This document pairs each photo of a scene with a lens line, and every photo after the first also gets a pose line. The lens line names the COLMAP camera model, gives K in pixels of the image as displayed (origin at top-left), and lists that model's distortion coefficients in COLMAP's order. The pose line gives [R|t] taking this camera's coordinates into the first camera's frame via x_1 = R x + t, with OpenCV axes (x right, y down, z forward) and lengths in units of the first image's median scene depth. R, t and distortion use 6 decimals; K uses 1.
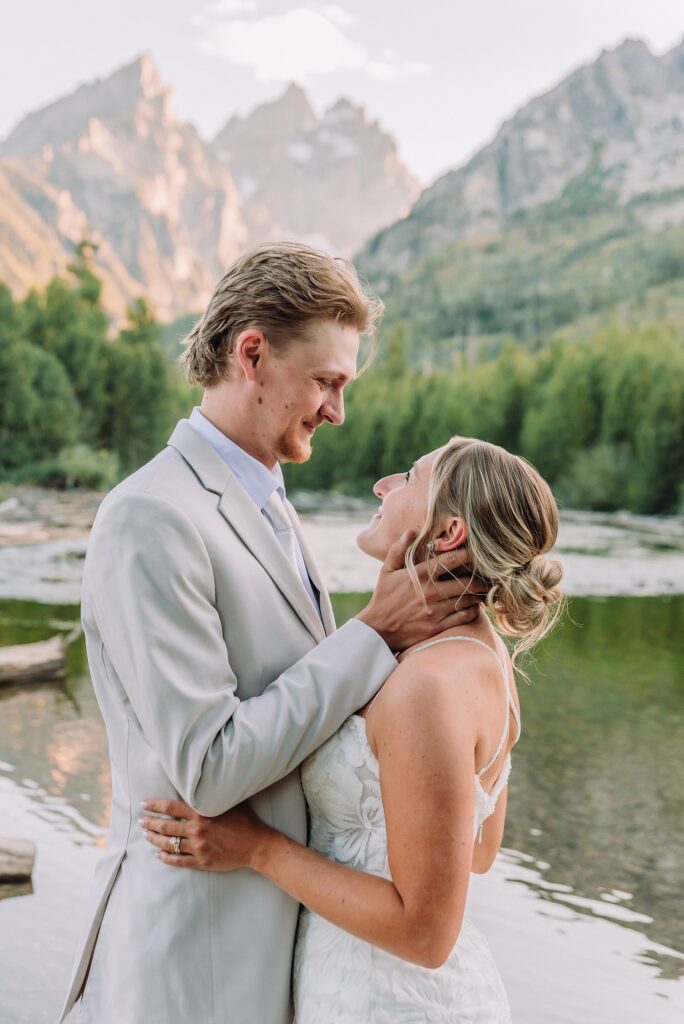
lens RADIAL K [[1383.9, 0, 336.5], [0, 1383.9, 508.5], [0, 0, 1]] dist [-0.007500, 0.000000]
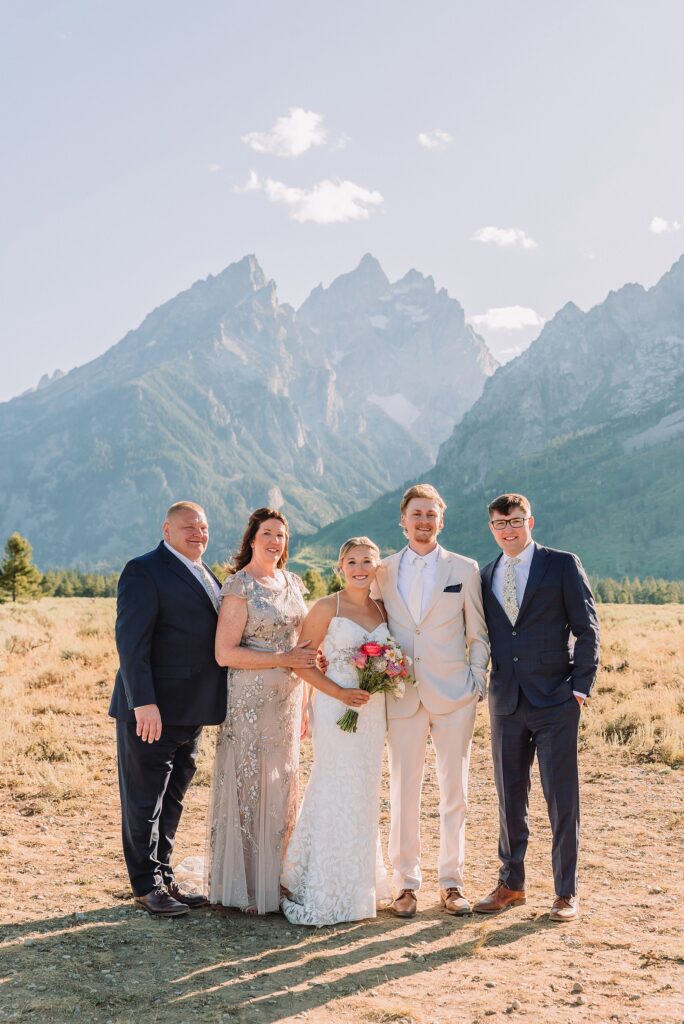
lens RADIAL K [[1383.9, 0, 341.7], [0, 1383.9, 533.6], [0, 0, 1]] dist [-0.007500, 0.000000]
pose [[0.997303, -0.055112, -0.048481, -0.017006], [0.051784, 0.996381, -0.067409, -0.000636], [0.052020, 0.064717, 0.996547, -0.243646]]
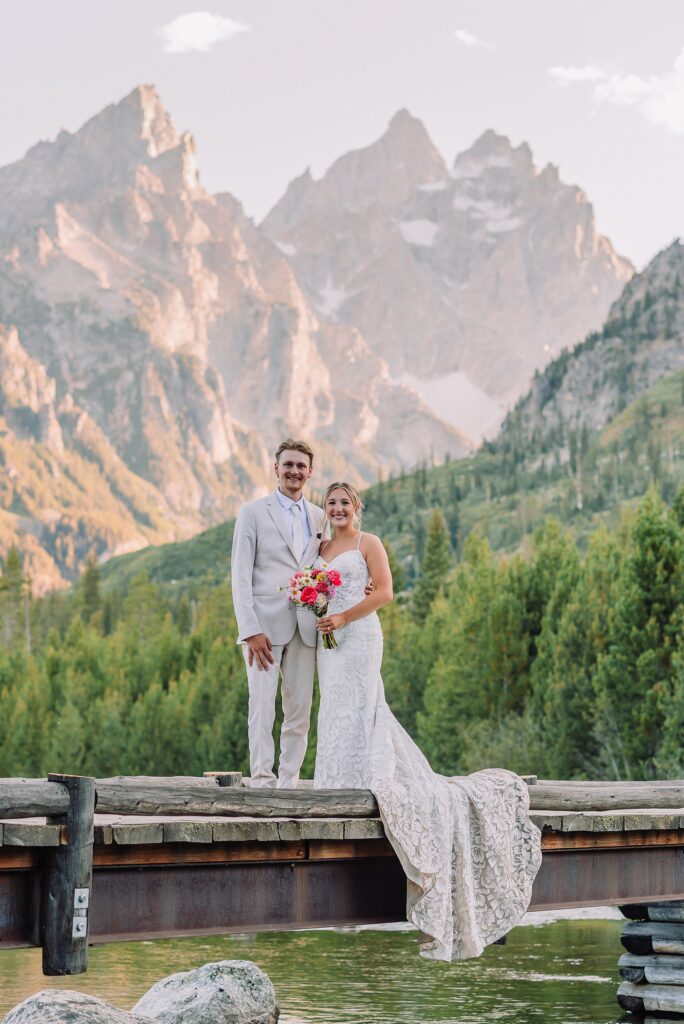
lens RADIAL K [[2453.4, 0, 320.9], [0, 2453.4, 560.6], [0, 0, 1]] dist [-0.133736, 0.000000]
pose [[0.995029, -0.062675, -0.077386, 0.003821], [0.053026, 0.991236, -0.120992, -0.003070], [0.084291, 0.116287, 0.989632, 0.012576]]
